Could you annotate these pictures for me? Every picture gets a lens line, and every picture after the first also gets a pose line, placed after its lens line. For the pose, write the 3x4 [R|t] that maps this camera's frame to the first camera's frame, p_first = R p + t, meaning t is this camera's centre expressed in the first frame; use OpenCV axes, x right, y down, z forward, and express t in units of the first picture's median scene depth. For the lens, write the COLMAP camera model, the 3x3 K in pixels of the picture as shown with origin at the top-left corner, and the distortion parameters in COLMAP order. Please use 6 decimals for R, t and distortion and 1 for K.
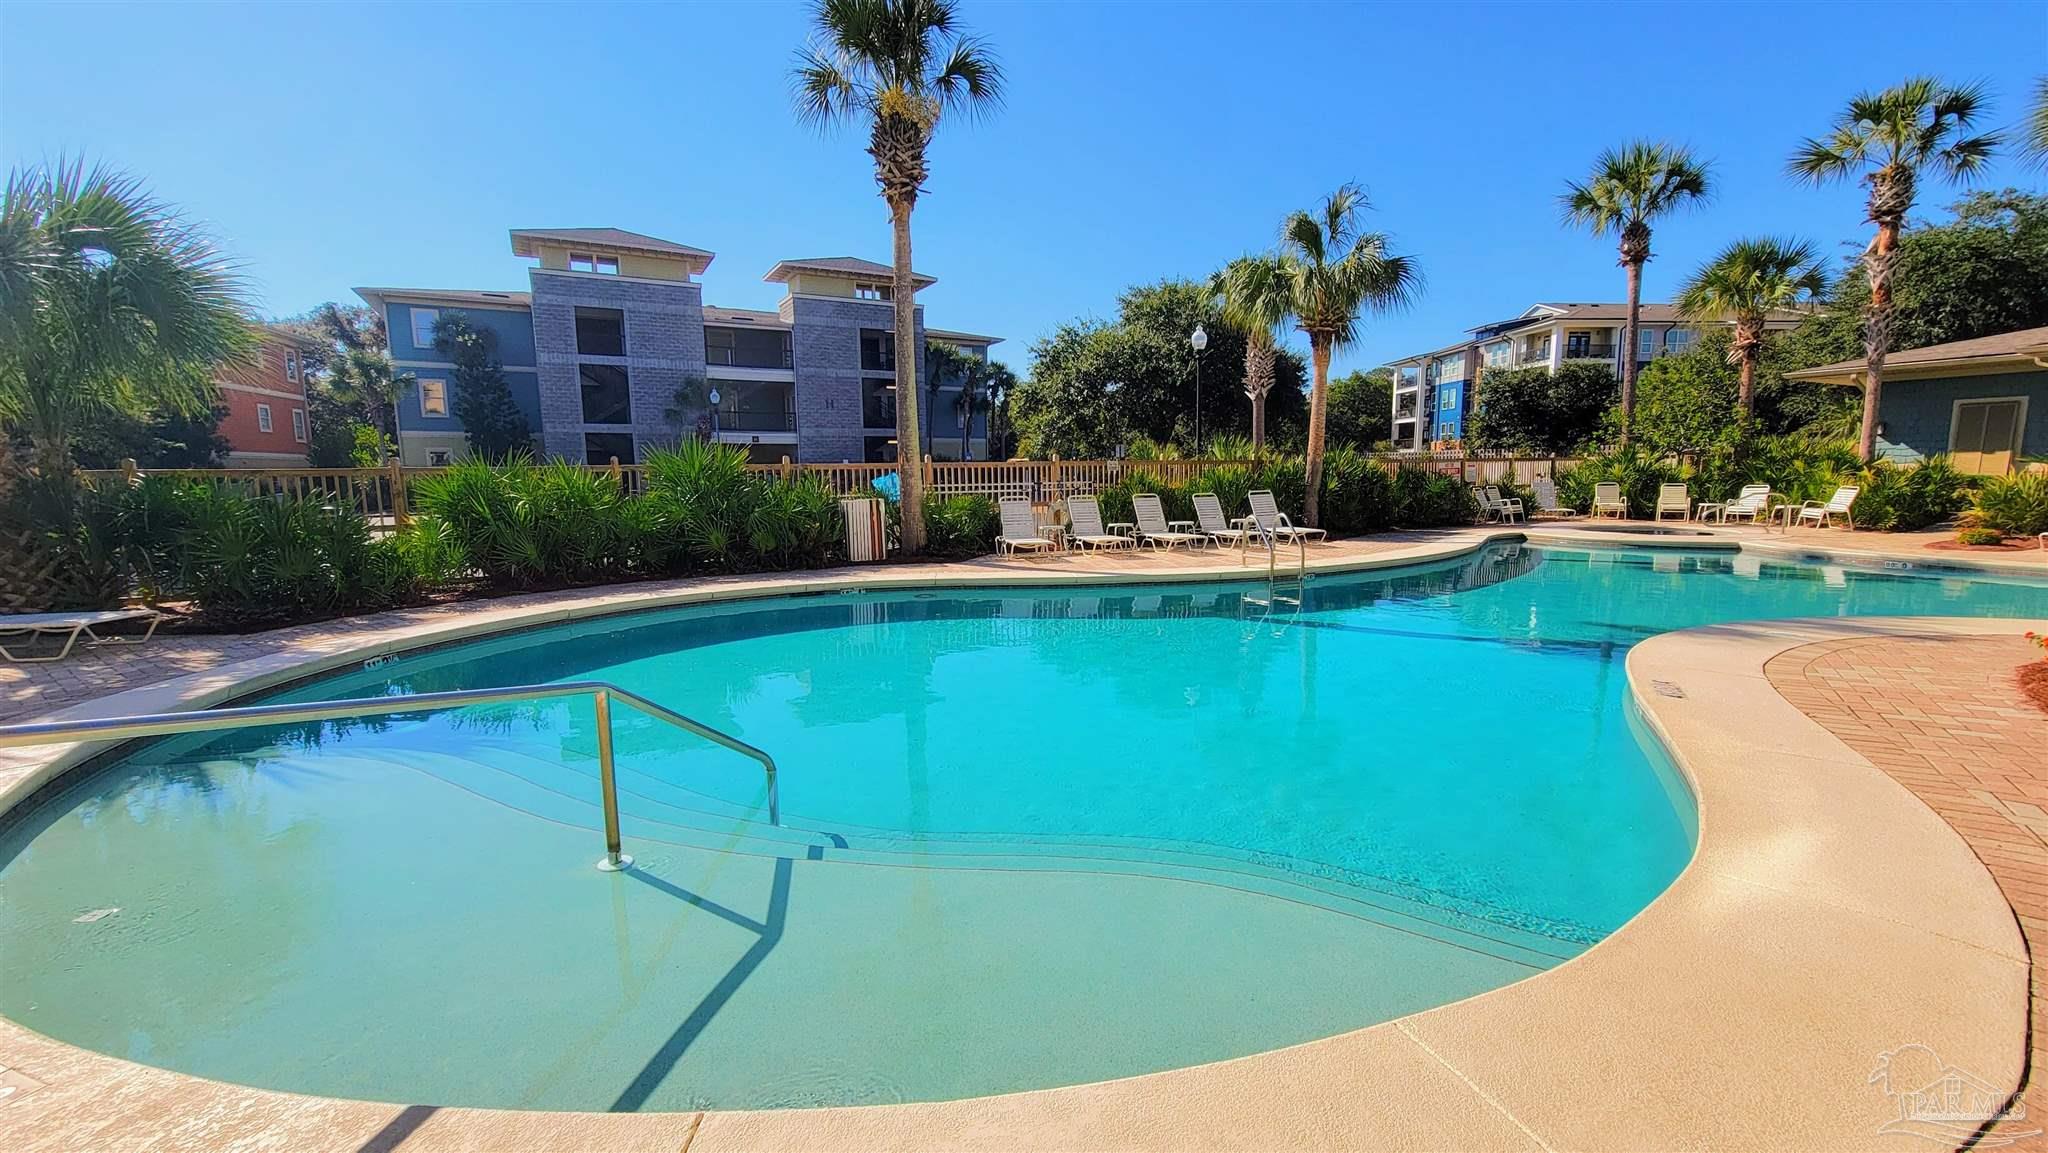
lens RADIAL K [[831.7, 0, 1019.9], [0, 831.7, 589.4], [0, 0, 1]] dist [-0.001769, 0.000194]
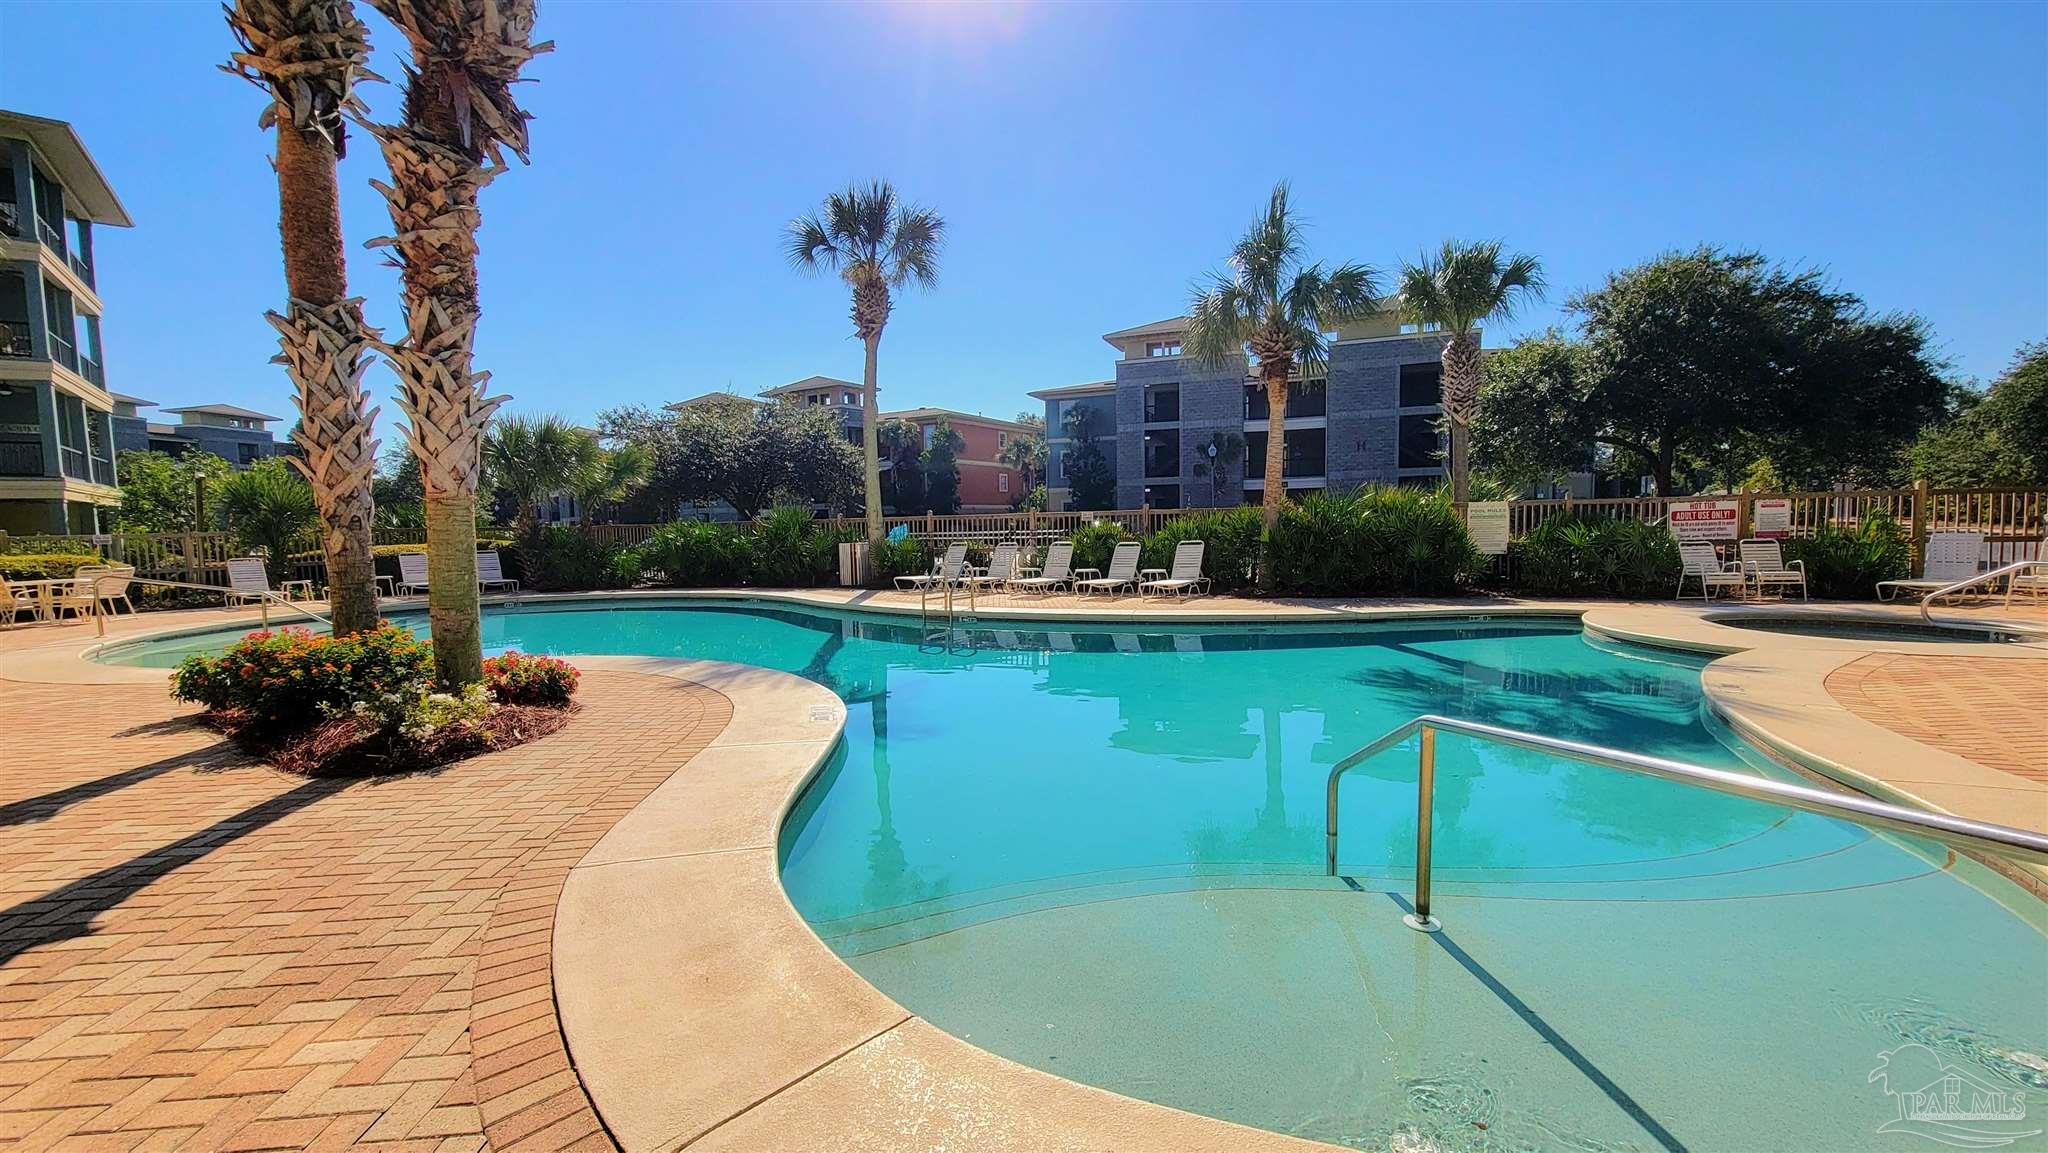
lens RADIAL K [[824.7, 0, 1029.9], [0, 824.7, 589.7], [0, 0, 1]] dist [-0.001839, 0.000038]
pose [[0.638012, 0.060202, -0.767669, 0.331845], [-0.095142, 0.995463, -0.001007, -0.016521], [0.764126, 0.073680, 0.640845, 0.096492]]
